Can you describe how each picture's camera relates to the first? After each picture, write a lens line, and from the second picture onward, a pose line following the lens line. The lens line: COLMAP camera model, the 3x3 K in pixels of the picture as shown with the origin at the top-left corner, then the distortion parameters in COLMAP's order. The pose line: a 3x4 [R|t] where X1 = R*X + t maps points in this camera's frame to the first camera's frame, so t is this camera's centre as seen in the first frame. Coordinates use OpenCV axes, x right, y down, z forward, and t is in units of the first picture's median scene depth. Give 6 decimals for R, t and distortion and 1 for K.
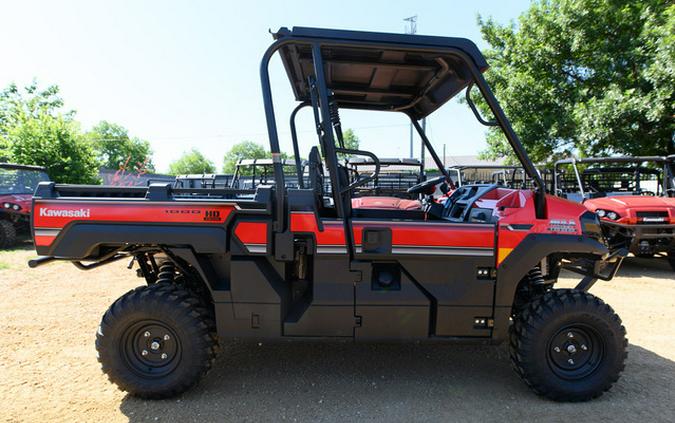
lens RADIAL K [[401.1, 0, 340.3], [0, 401.1, 210.0], [0, 0, 1]] dist [-0.035831, 0.004111]
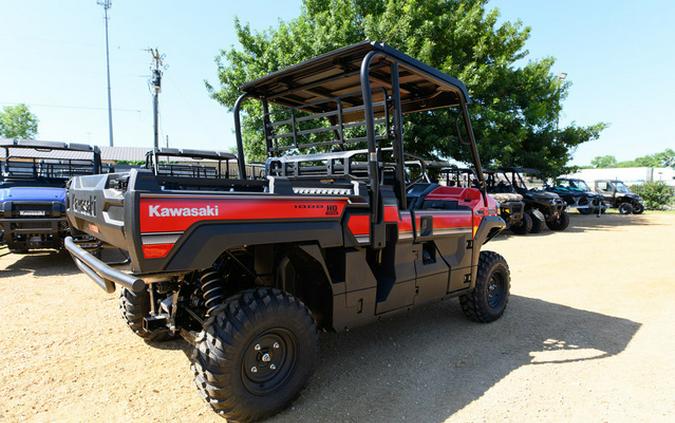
lens RADIAL K [[401.1, 0, 335.8], [0, 401.1, 214.0], [0, 0, 1]] dist [-0.035831, 0.004111]
pose [[0.744232, -0.032986, 0.667106, -0.975927], [0.018913, 0.999420, 0.028318, -0.004063], [-0.667654, -0.008458, 0.744424, 0.237844]]
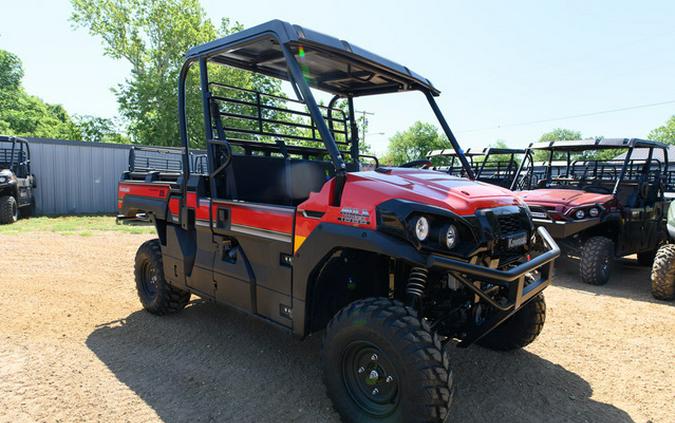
lens RADIAL K [[401.1, 0, 333.3], [0, 401.1, 207.0], [0, 0, 1]] dist [-0.035831, 0.004111]
pose [[0.718522, 0.045736, -0.693999, 1.111562], [-0.039558, 0.998908, 0.024874, 0.002796], [0.694379, 0.009580, 0.719546, 0.388136]]
